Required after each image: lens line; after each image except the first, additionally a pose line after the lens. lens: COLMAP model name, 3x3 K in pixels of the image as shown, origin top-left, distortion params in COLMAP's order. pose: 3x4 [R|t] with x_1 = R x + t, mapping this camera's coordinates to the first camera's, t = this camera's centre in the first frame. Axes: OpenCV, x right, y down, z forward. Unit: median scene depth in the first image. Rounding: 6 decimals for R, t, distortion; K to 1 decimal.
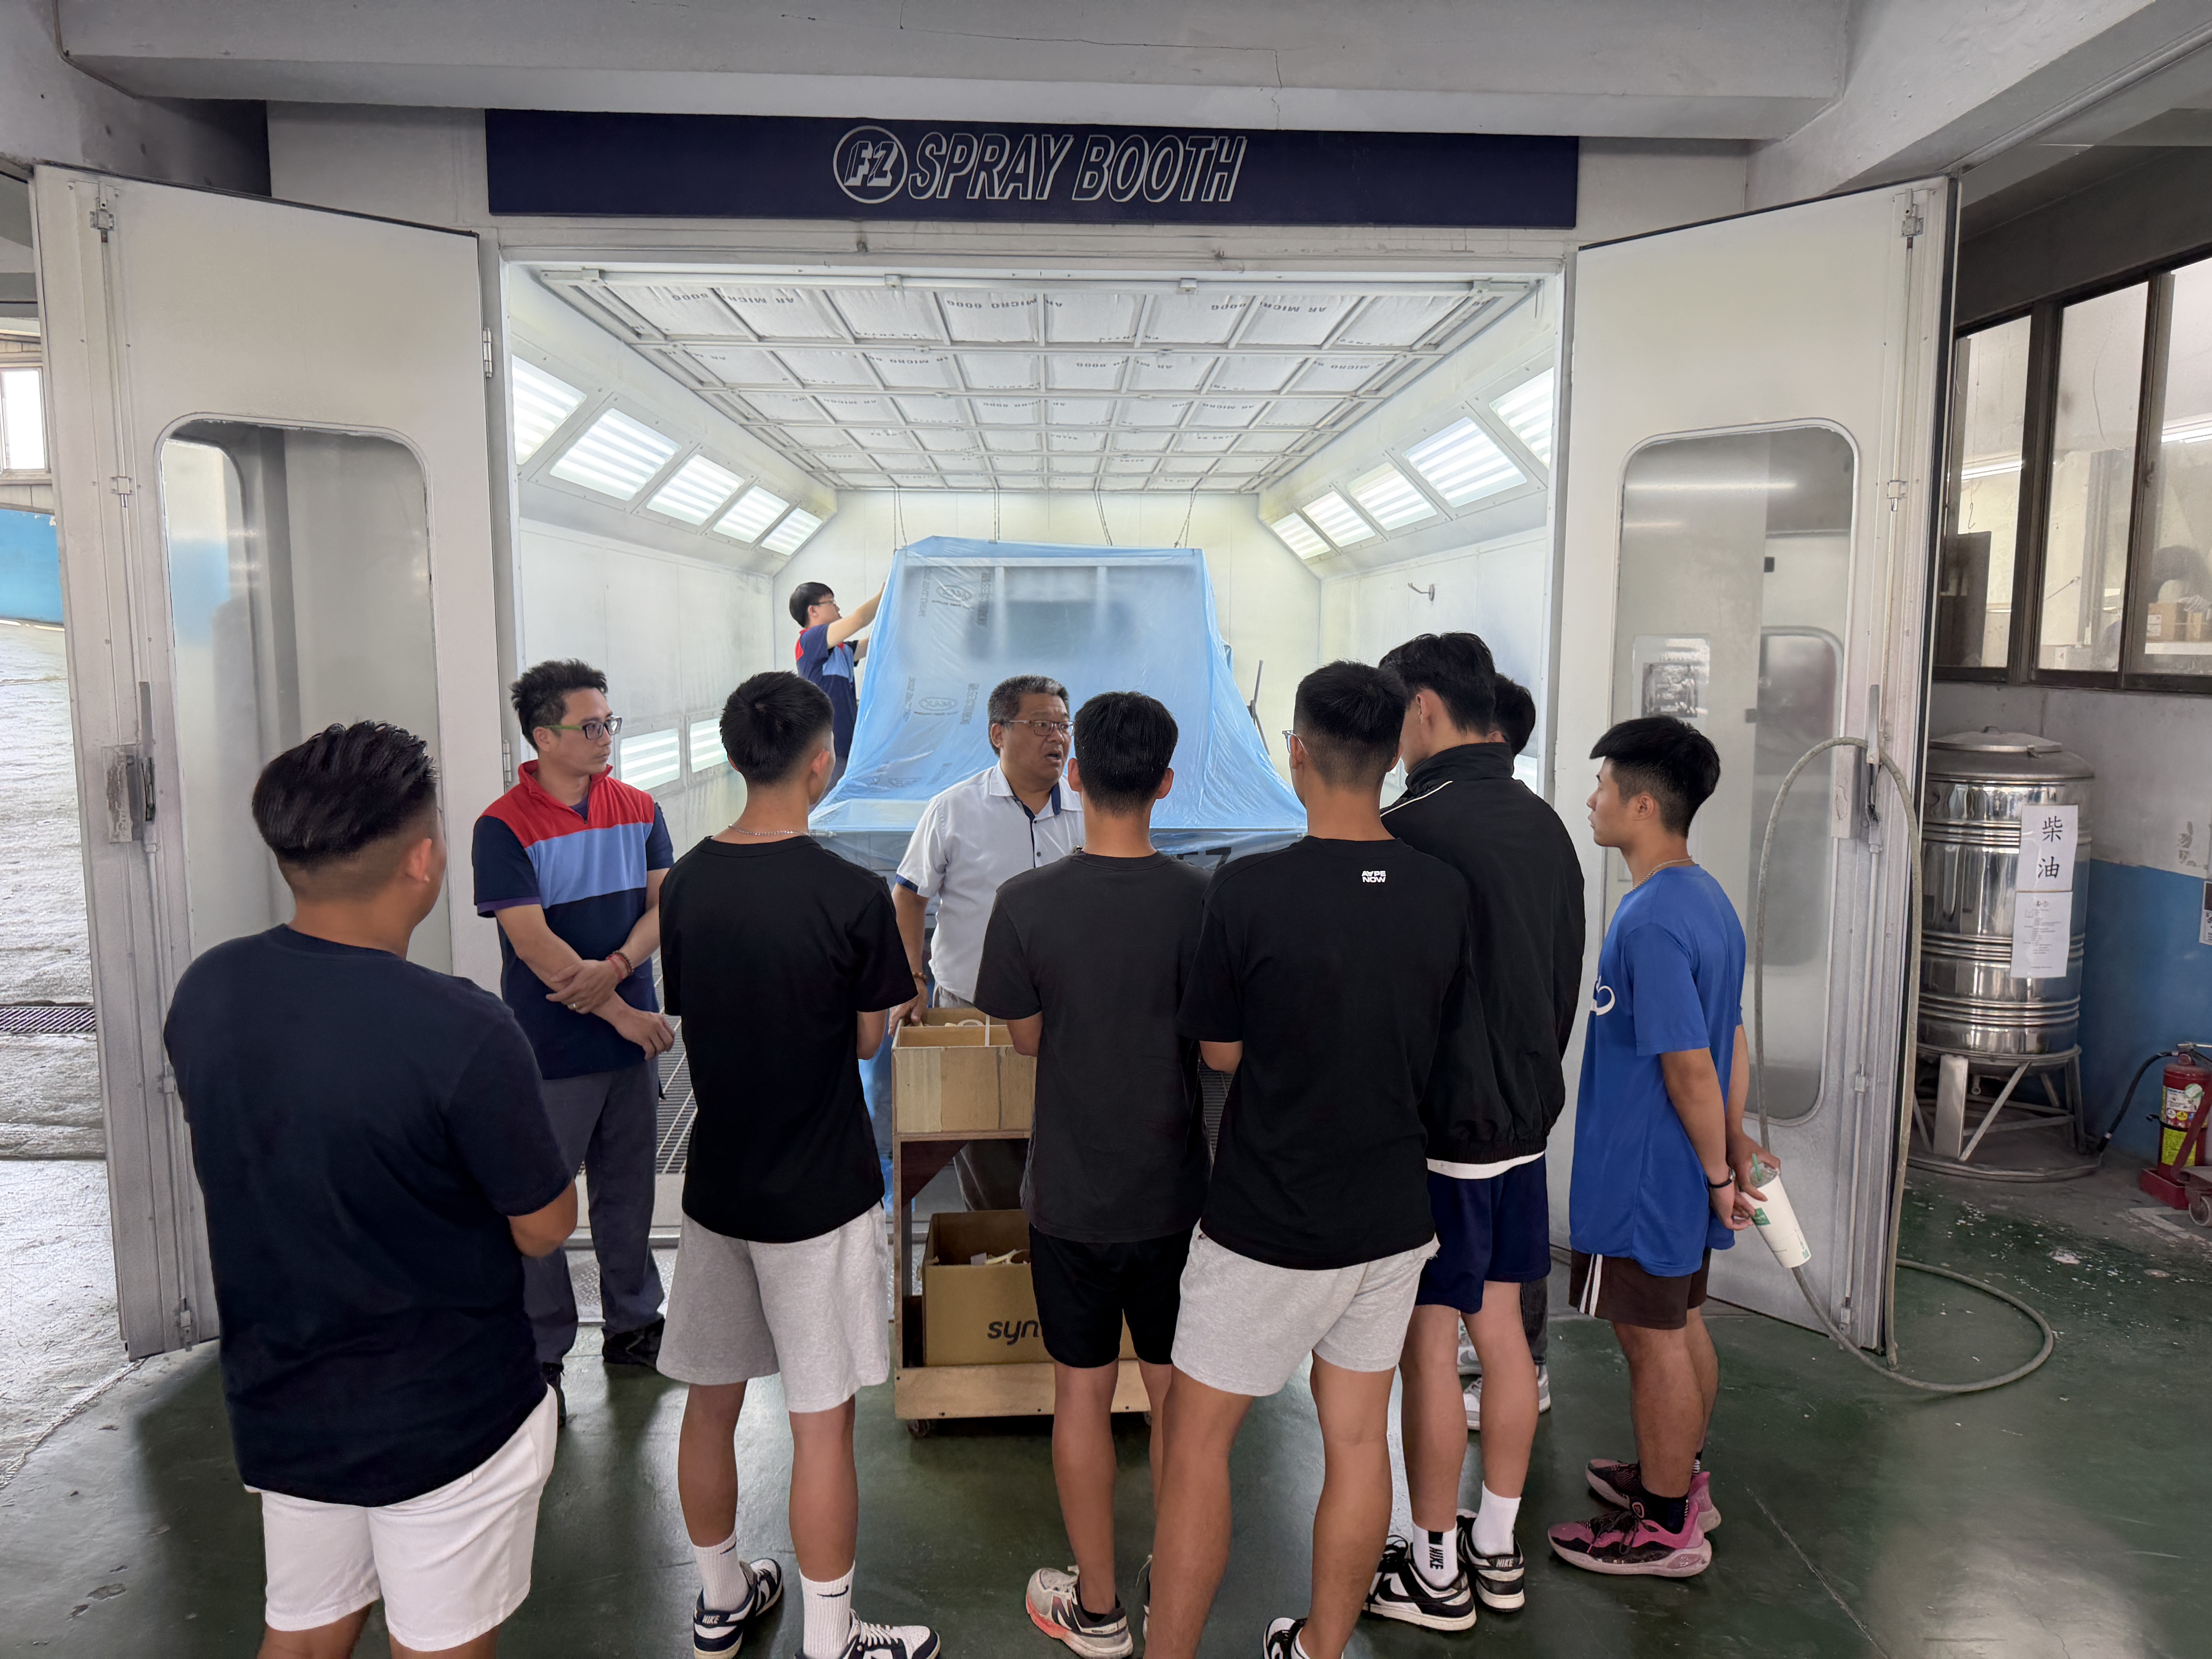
lens RADIAL K [[1568.7, 0, 1114.2], [0, 1568.7, 844.4], [0, 0, 1]] dist [0.034748, -0.040033]
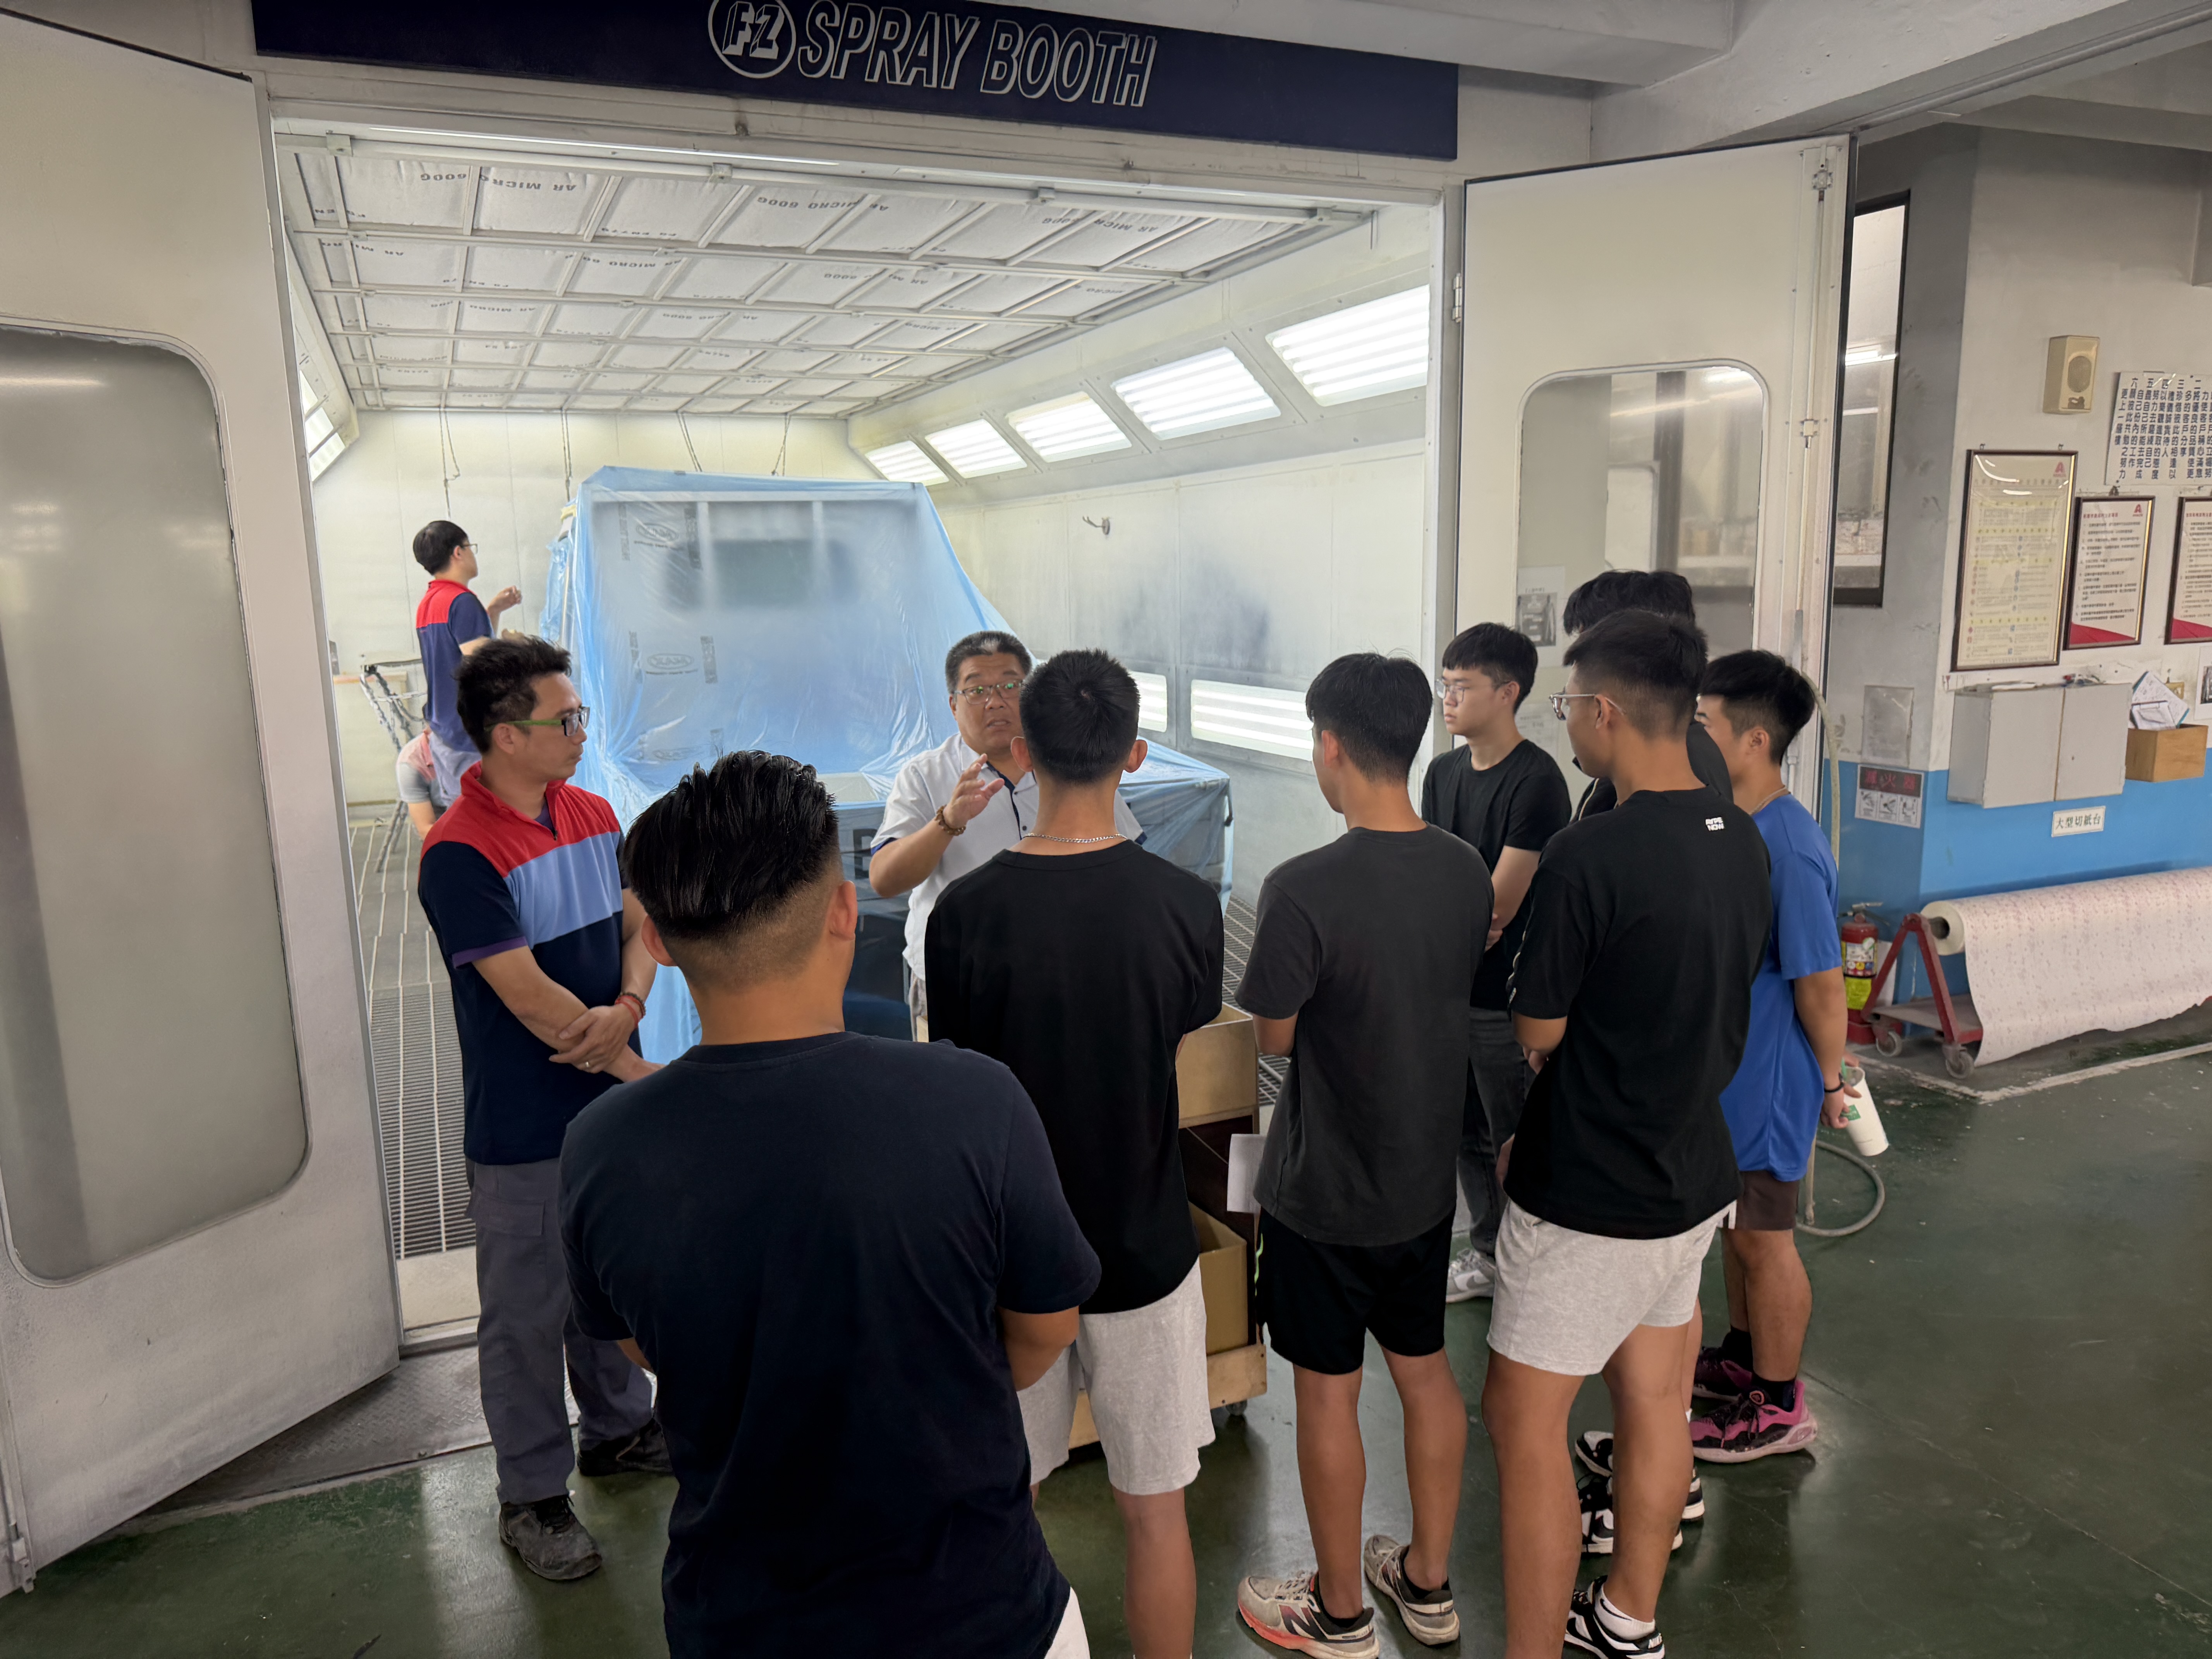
lens RADIAL K [[1577.8, 0, 1114.1], [0, 1577.8, 857.7], [0, 0, 1]] dist [0.002780, 0.003424]
pose [[0.933803, -0.090217, 0.346226, -0.305413], [0.071332, 0.995204, 0.066934, -0.033174], [-0.350604, -0.037806, 0.935760, 0.123632]]
